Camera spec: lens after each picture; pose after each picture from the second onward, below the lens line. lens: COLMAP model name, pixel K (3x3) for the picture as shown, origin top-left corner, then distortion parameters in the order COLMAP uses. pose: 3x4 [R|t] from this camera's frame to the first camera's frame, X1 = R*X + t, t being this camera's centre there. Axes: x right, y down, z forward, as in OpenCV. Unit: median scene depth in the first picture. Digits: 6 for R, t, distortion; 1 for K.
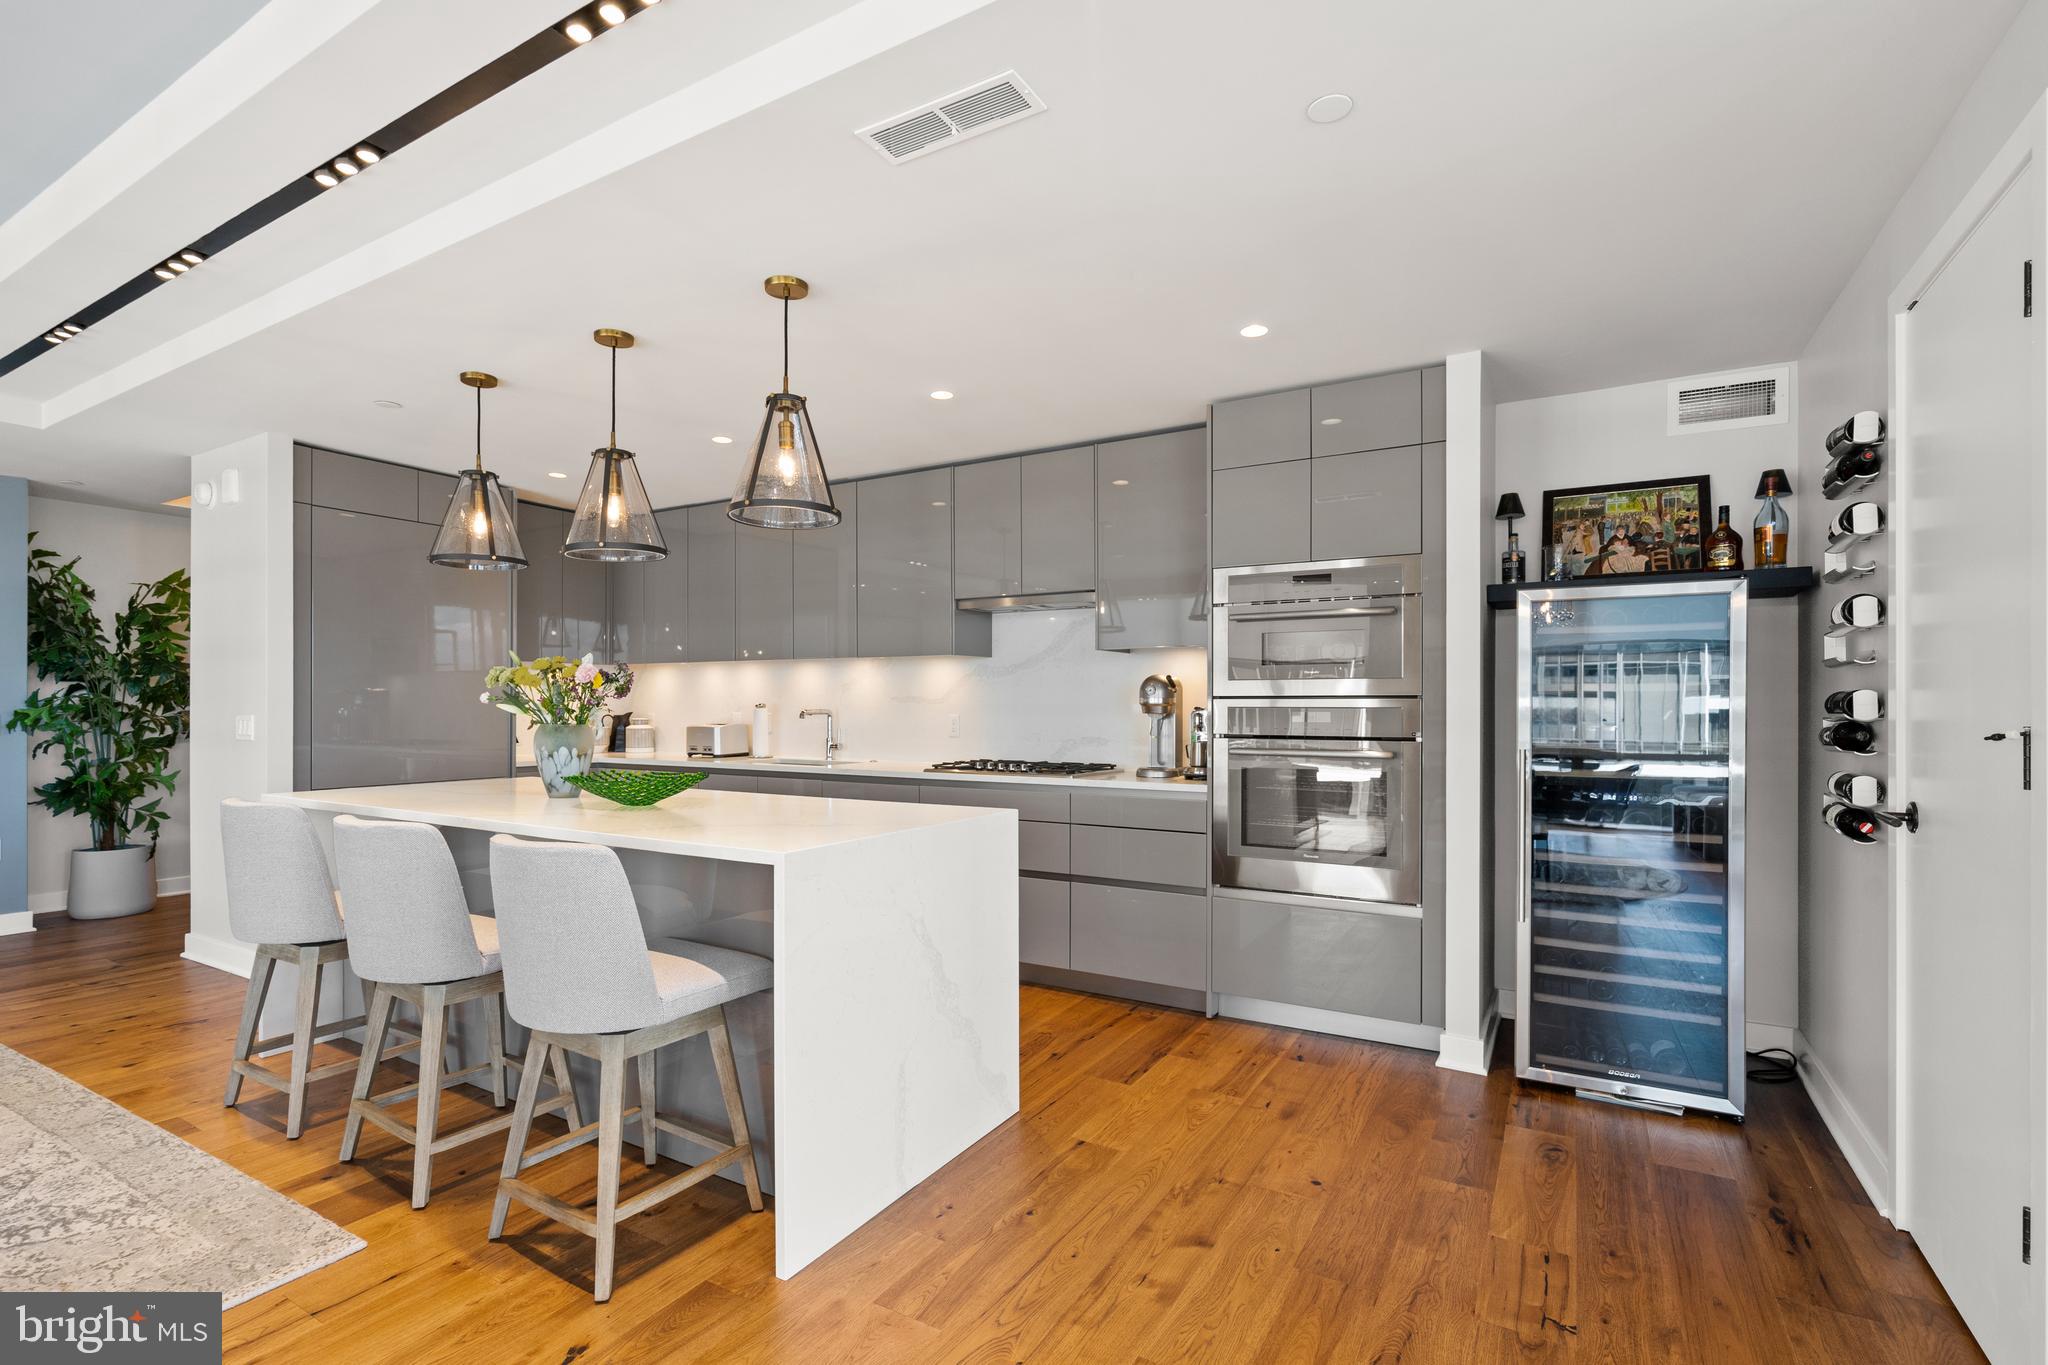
lens RADIAL K [[926.7, 0, 1013.9], [0, 926.7, 696.2], [0, 0, 1]] dist [-0.016290, 0.001138]
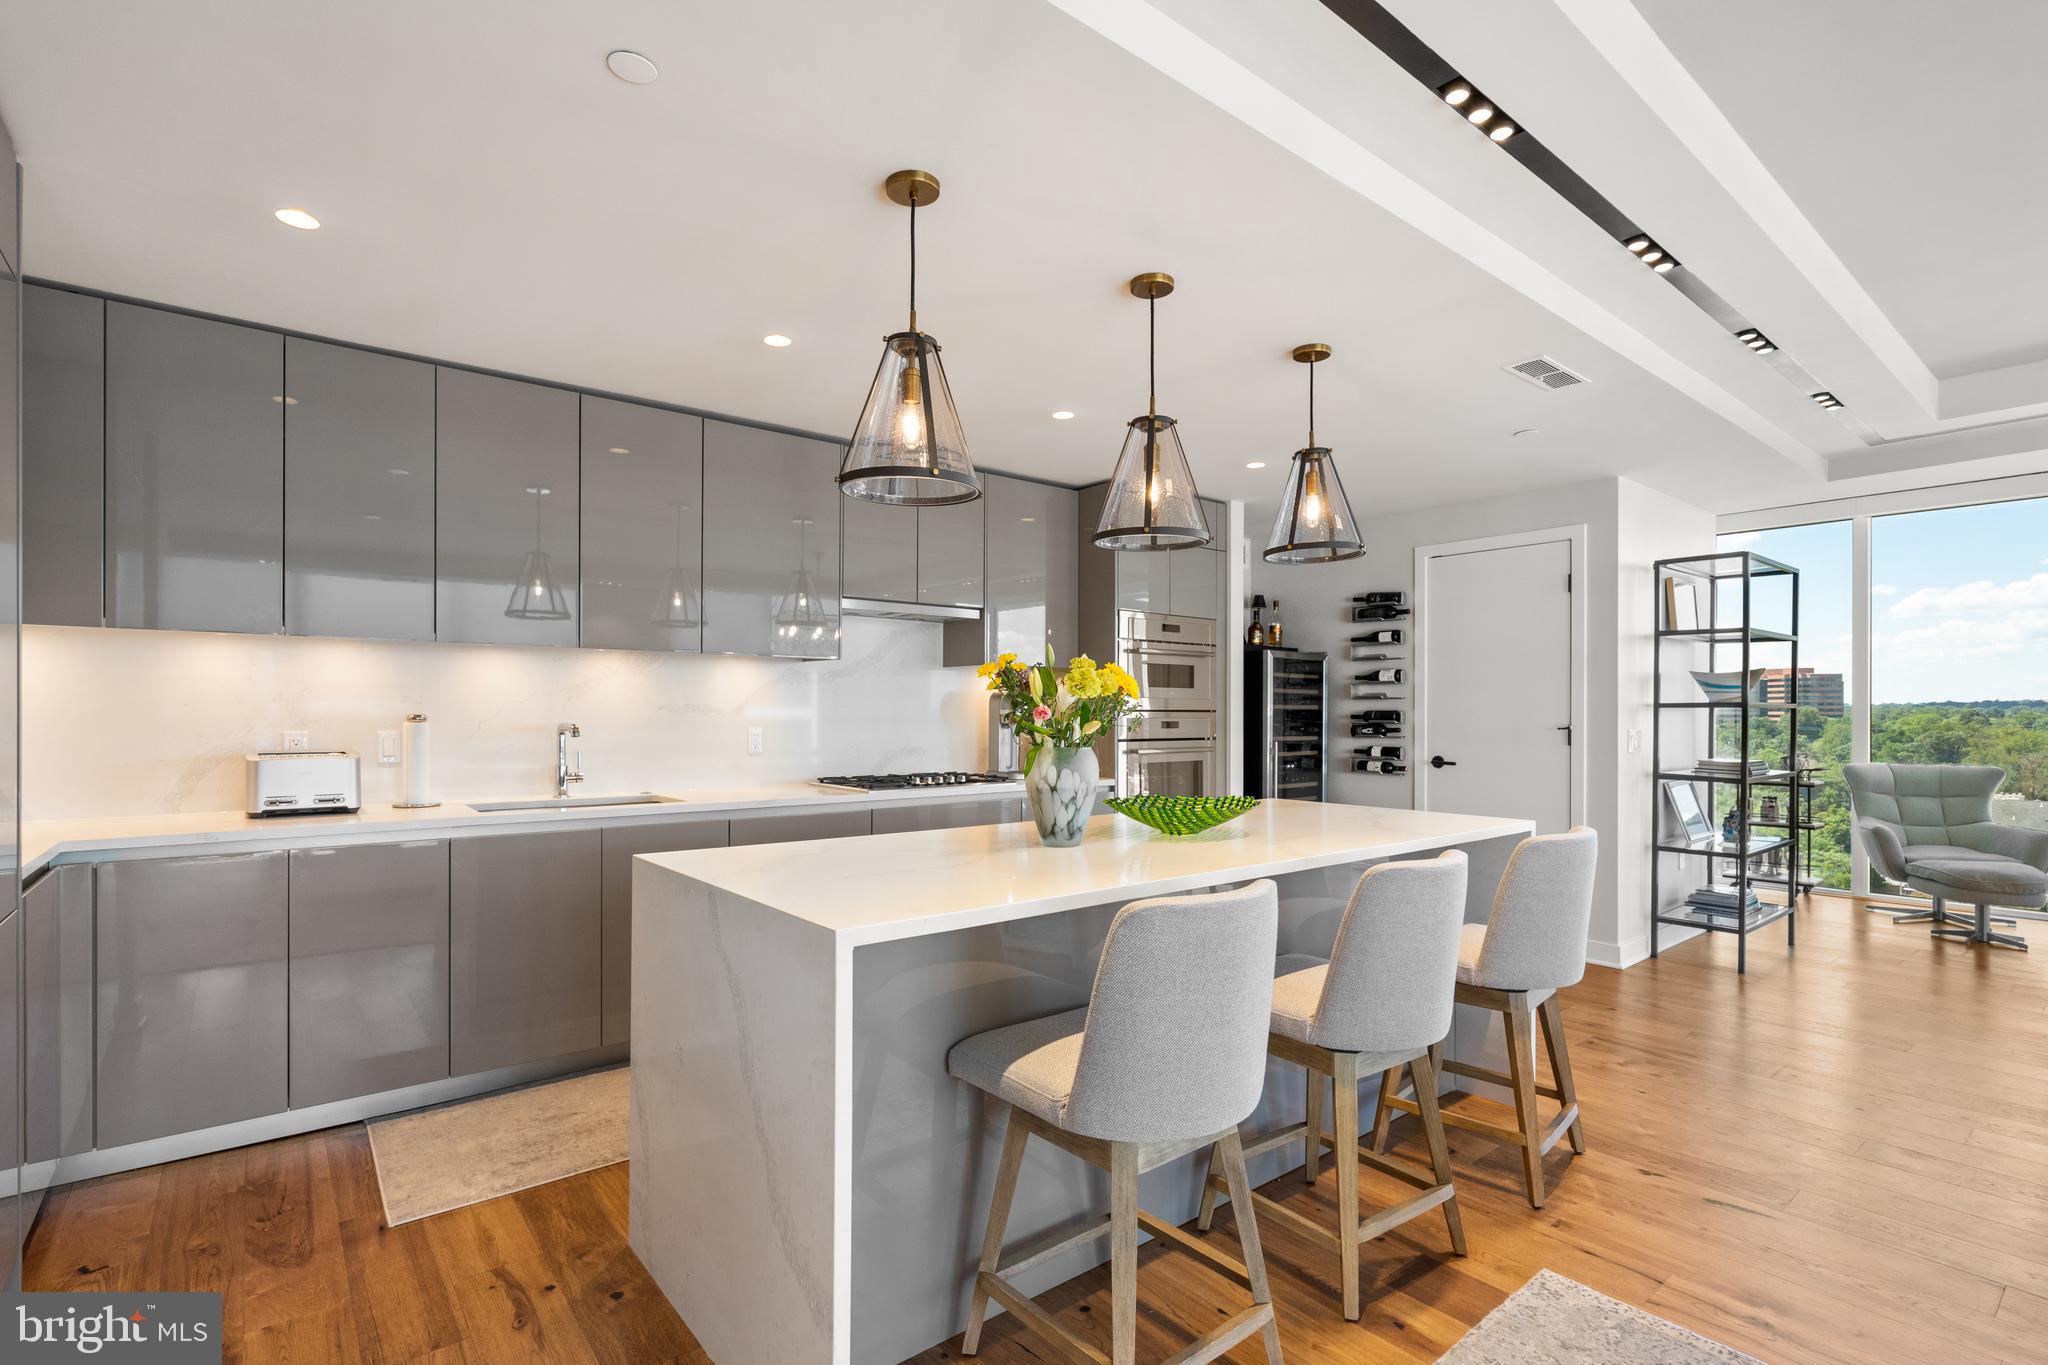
lens RADIAL K [[928.4, 0, 981.0], [0, 928.4, 715.4], [0, 0, 1]] dist [-0.000599, 0.000371]
pose [[0.382755, -0.002016, 0.923848, -1.163679], [-0.011421, 0.999911, 0.006914, 0.000598], [-0.923779, -0.013198, 0.382697, 0.740049]]
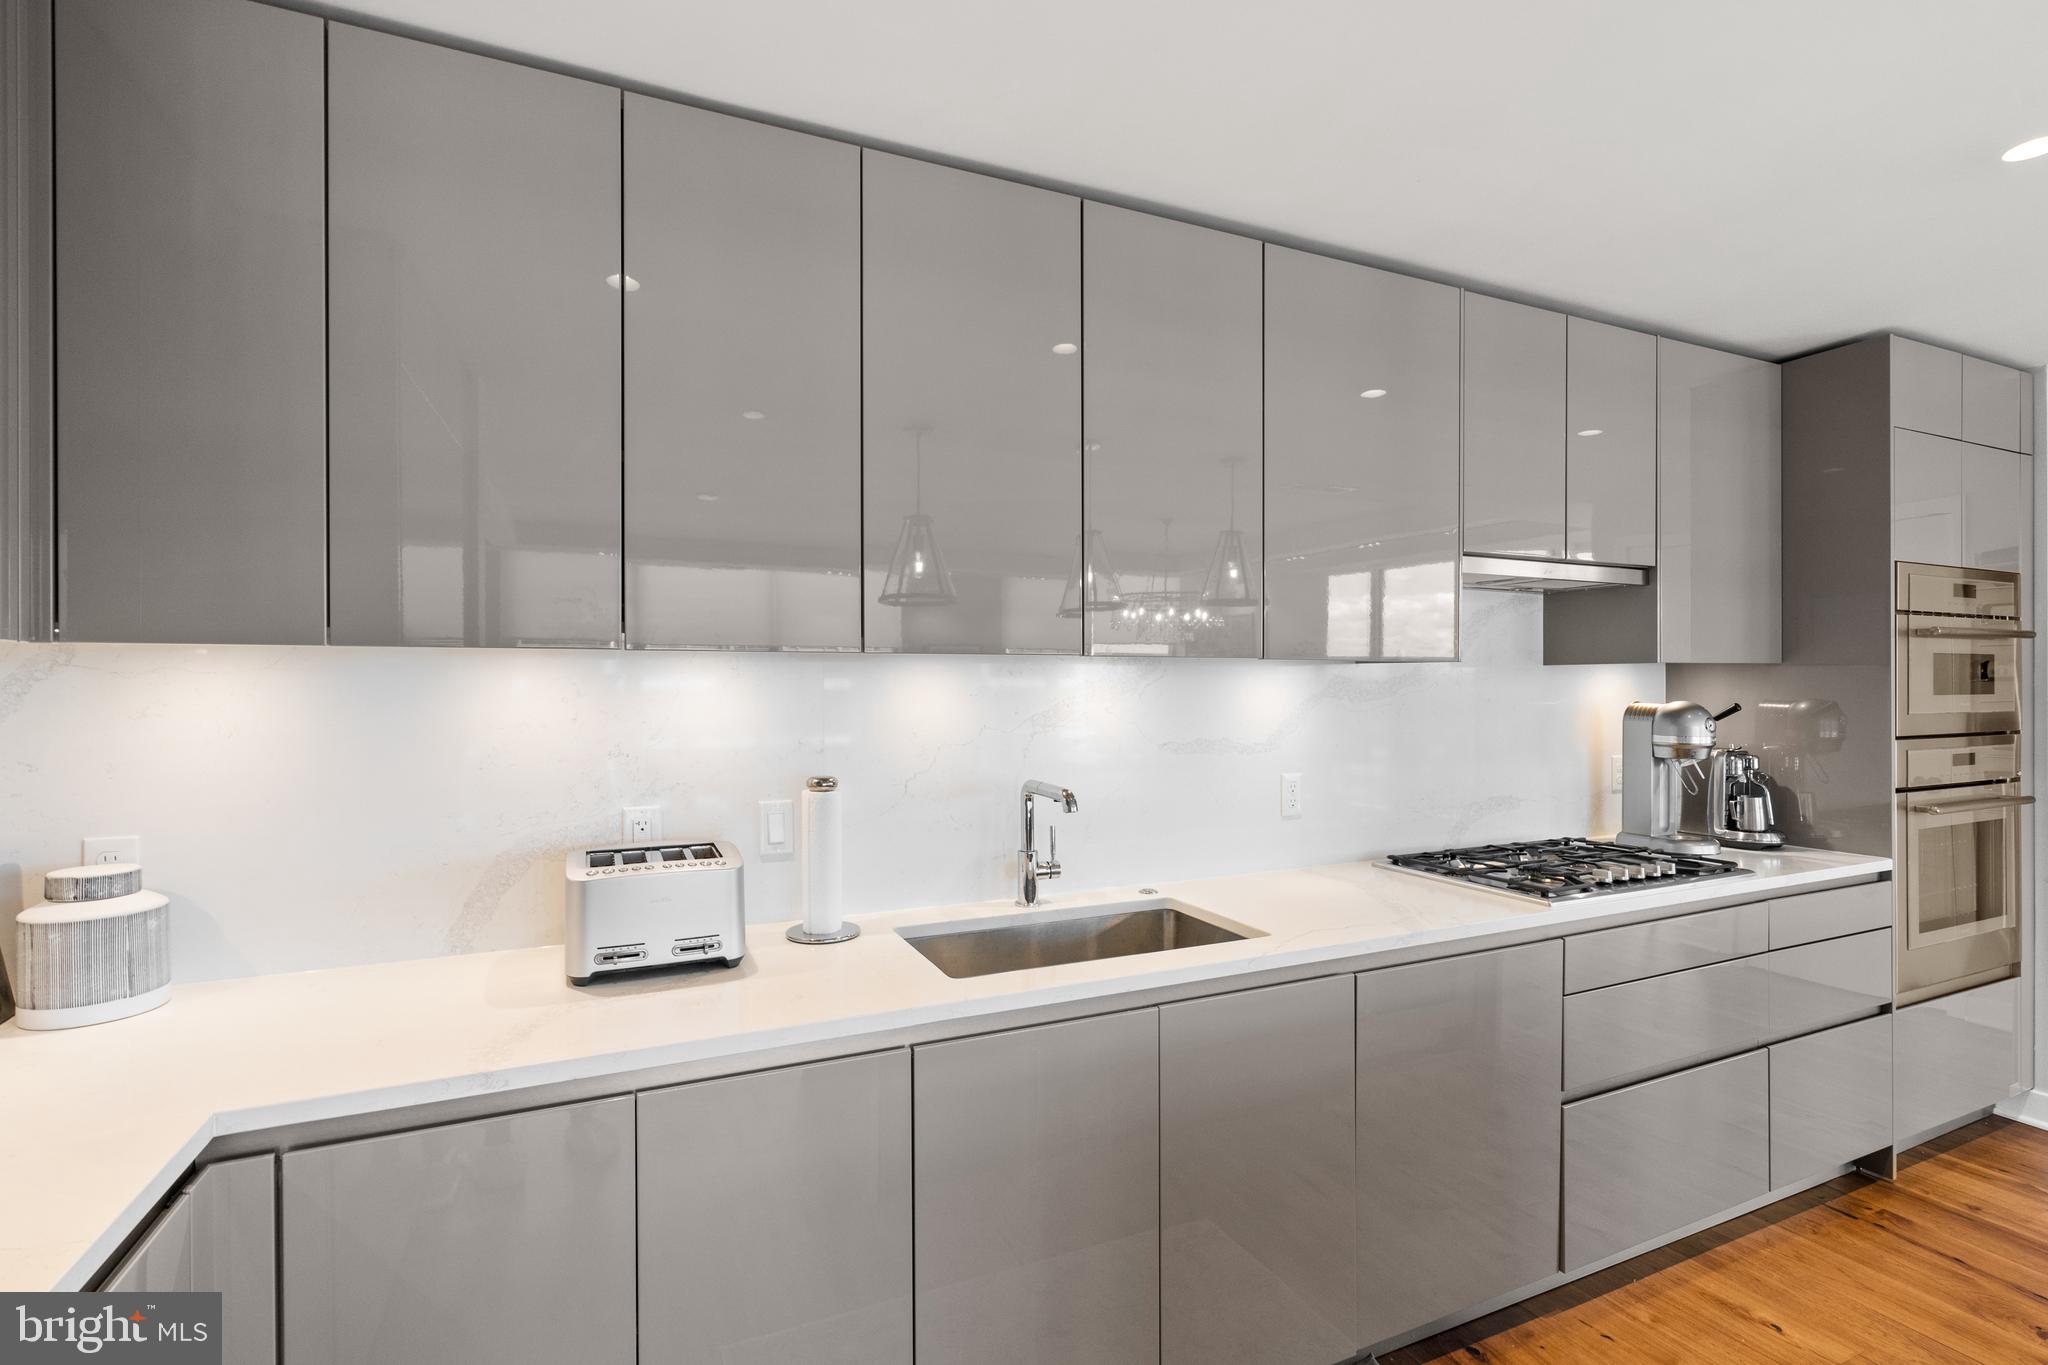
lens RADIAL K [[926.7, 0, 1013.9], [0, 926.7, 696.2], [0, 0, 1]] dist [-0.016290, 0.001138]
pose [[0.595675, -0.007593, 0.803190, -0.862289], [-0.002073, 0.999937, 0.010991, -0.043928], [-0.803223, -0.008212, 0.595622, 1.249223]]
